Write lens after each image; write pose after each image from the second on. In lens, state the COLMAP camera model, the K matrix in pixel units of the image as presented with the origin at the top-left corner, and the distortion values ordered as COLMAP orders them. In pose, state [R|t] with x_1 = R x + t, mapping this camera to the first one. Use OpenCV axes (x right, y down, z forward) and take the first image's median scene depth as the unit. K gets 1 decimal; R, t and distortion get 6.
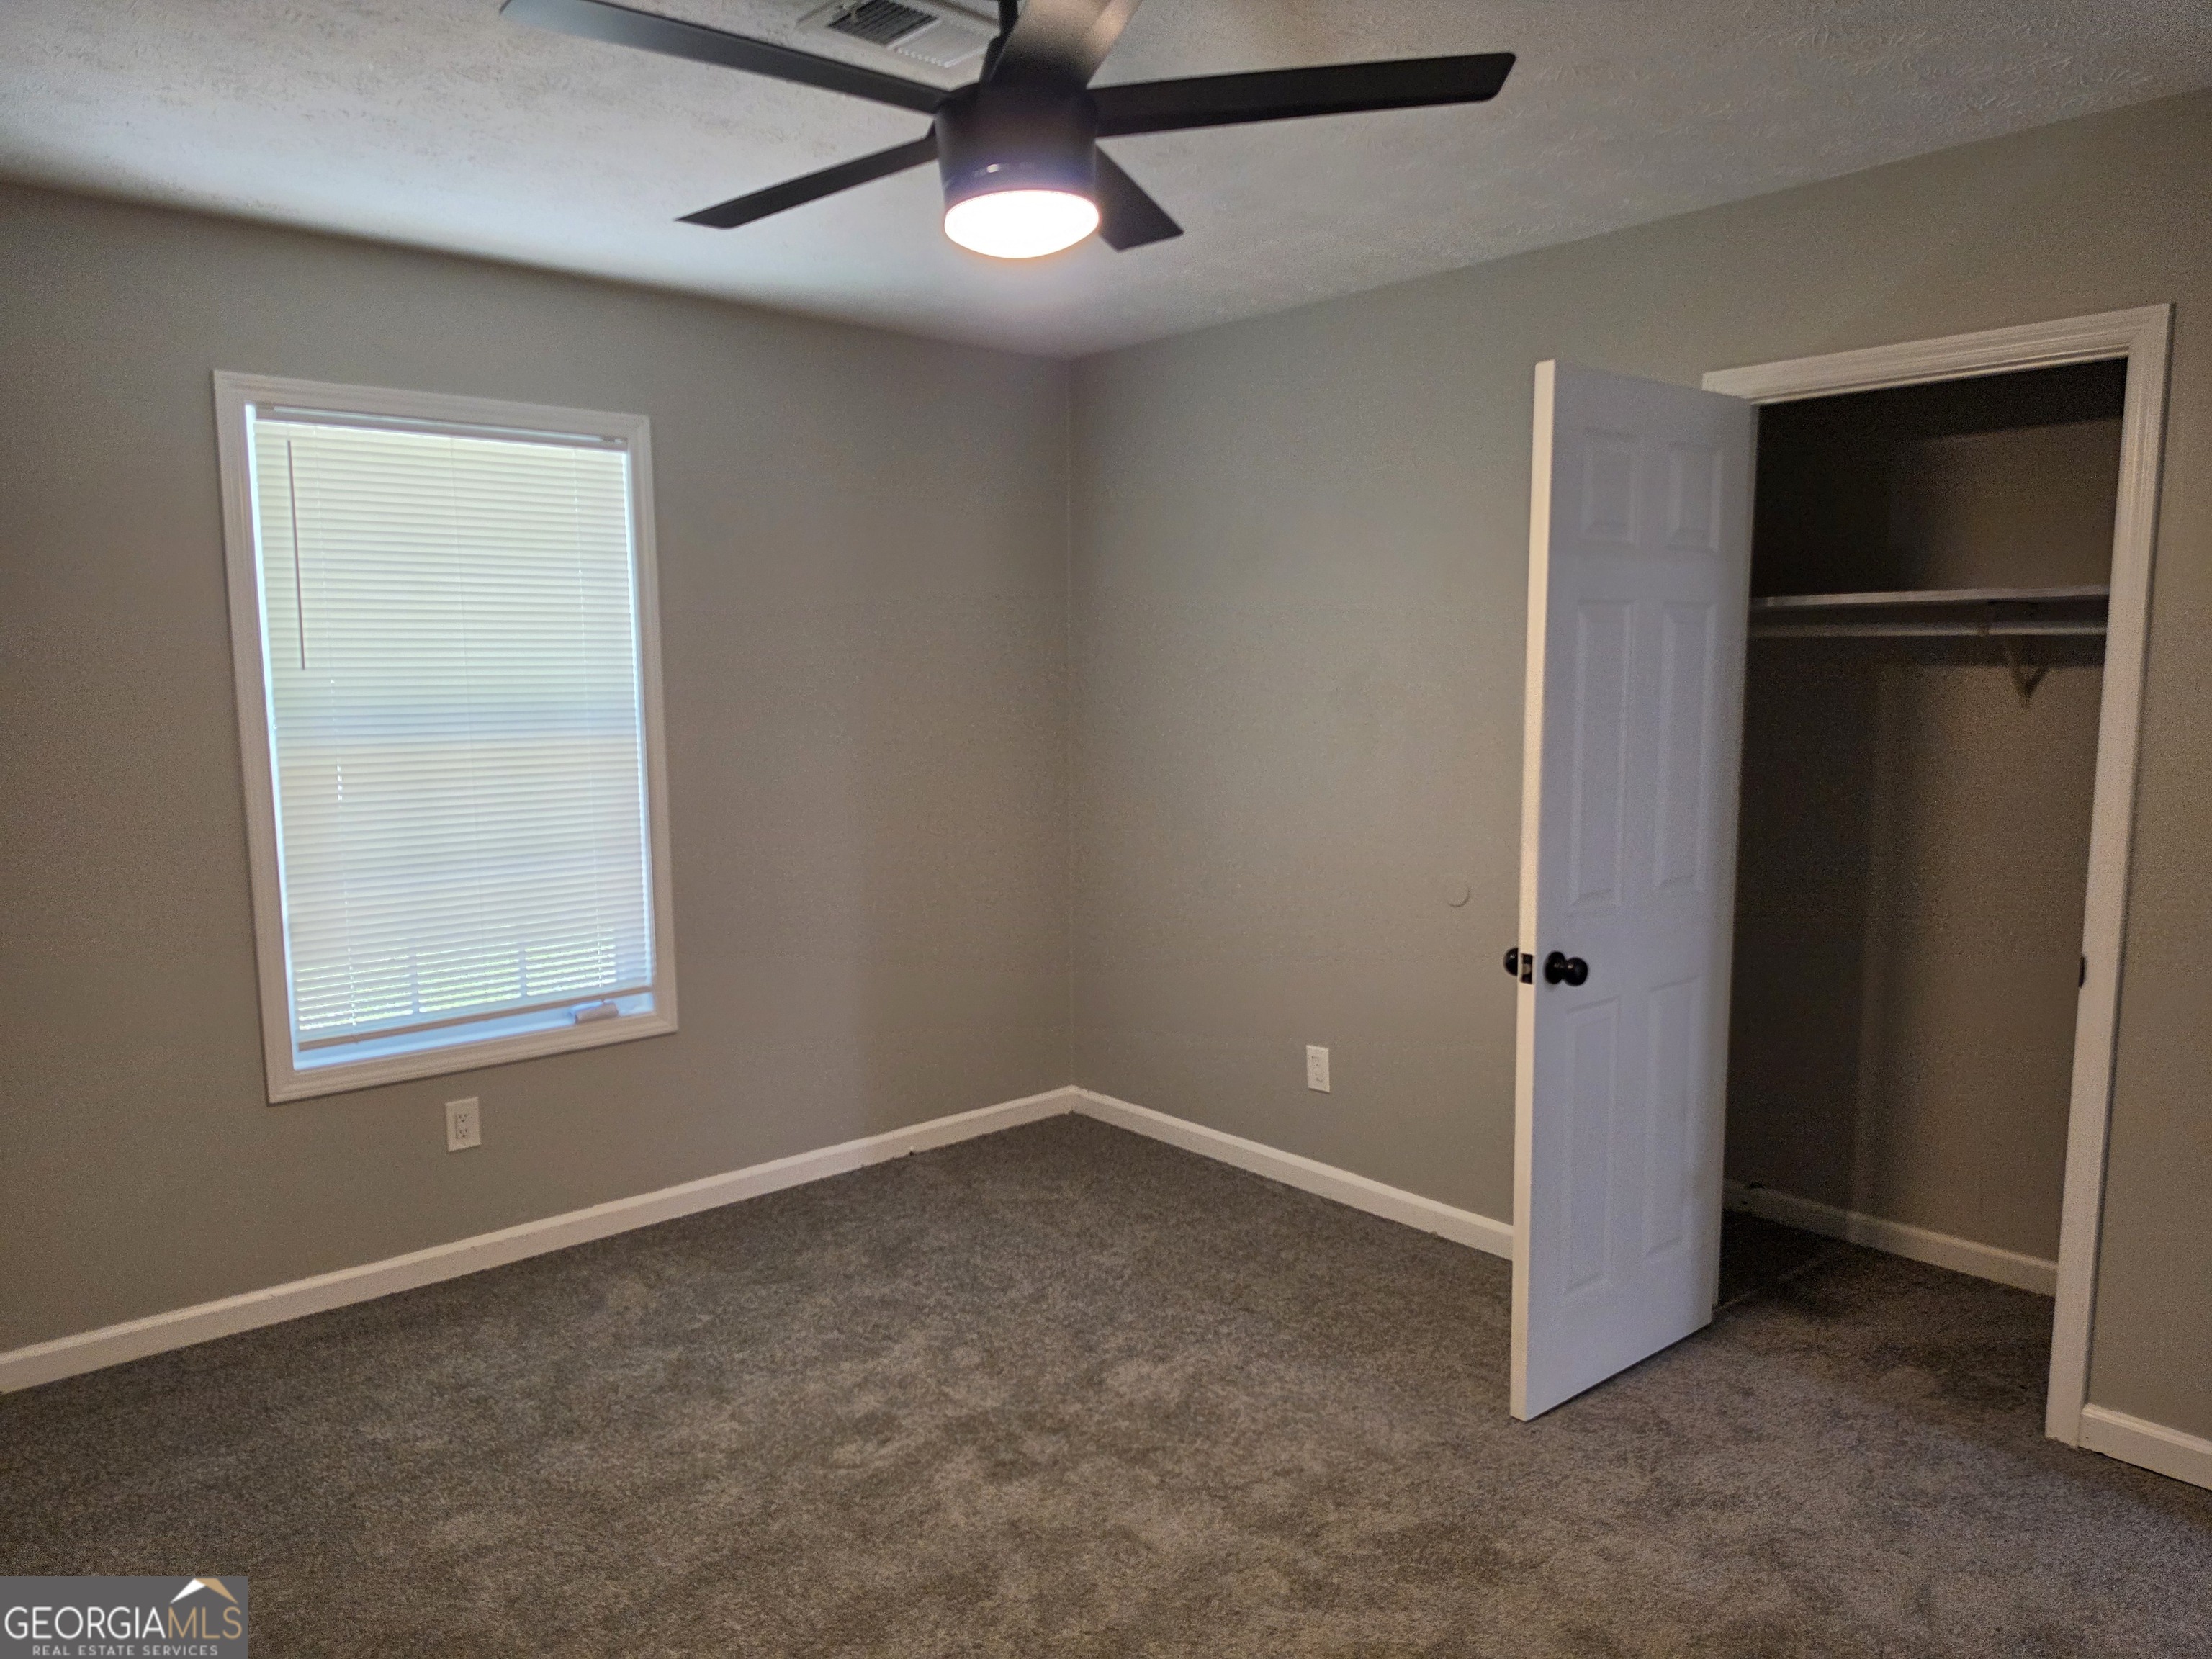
lens RADIAL K [[1503.8, 0, 1087.4], [0, 1503.8, 822.8], [0, 0, 1]] dist [0.035507, -0.019873]
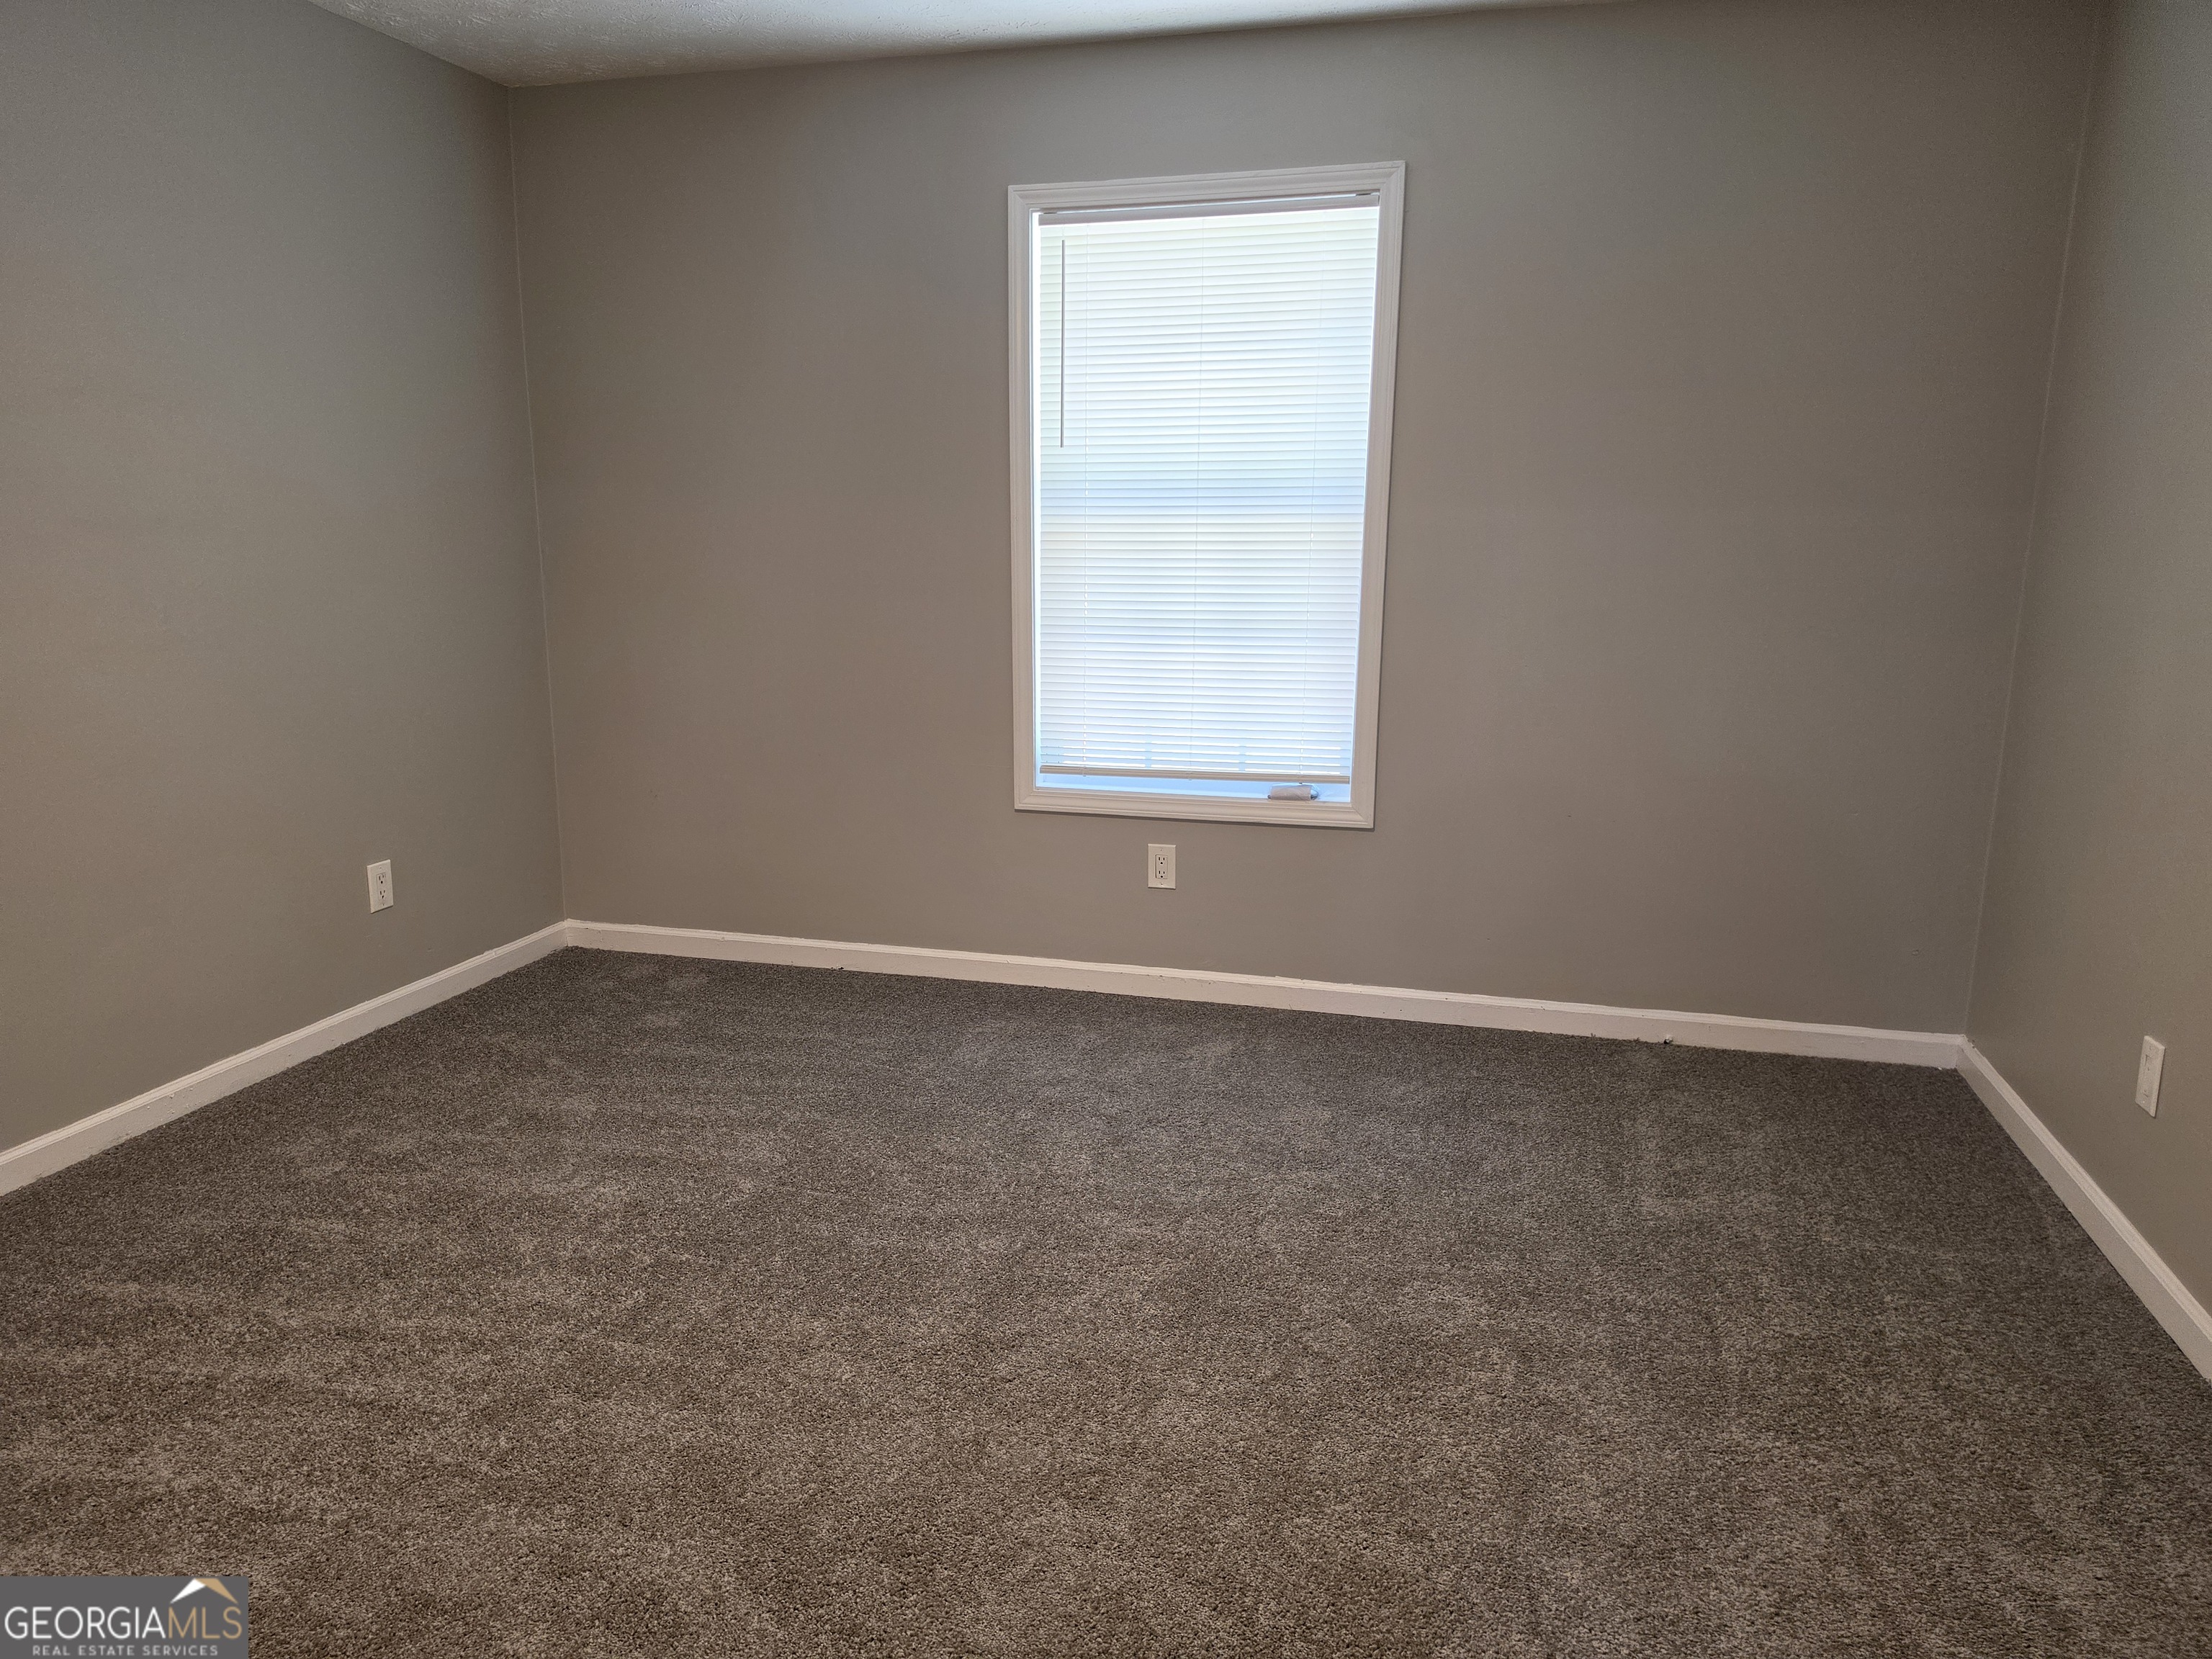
lens RADIAL K [[1503.8, 0, 1090.0], [0, 1503.8, 850.5], [0, 0, 1]] dist [0.035507, -0.019873]
pose [[0.549630, 0.181556, -0.815441, 0.441432], [-0.096920, 0.983366, 0.153617, 0.021904], [0.829767, -0.005399, 0.558083, 0.326980]]
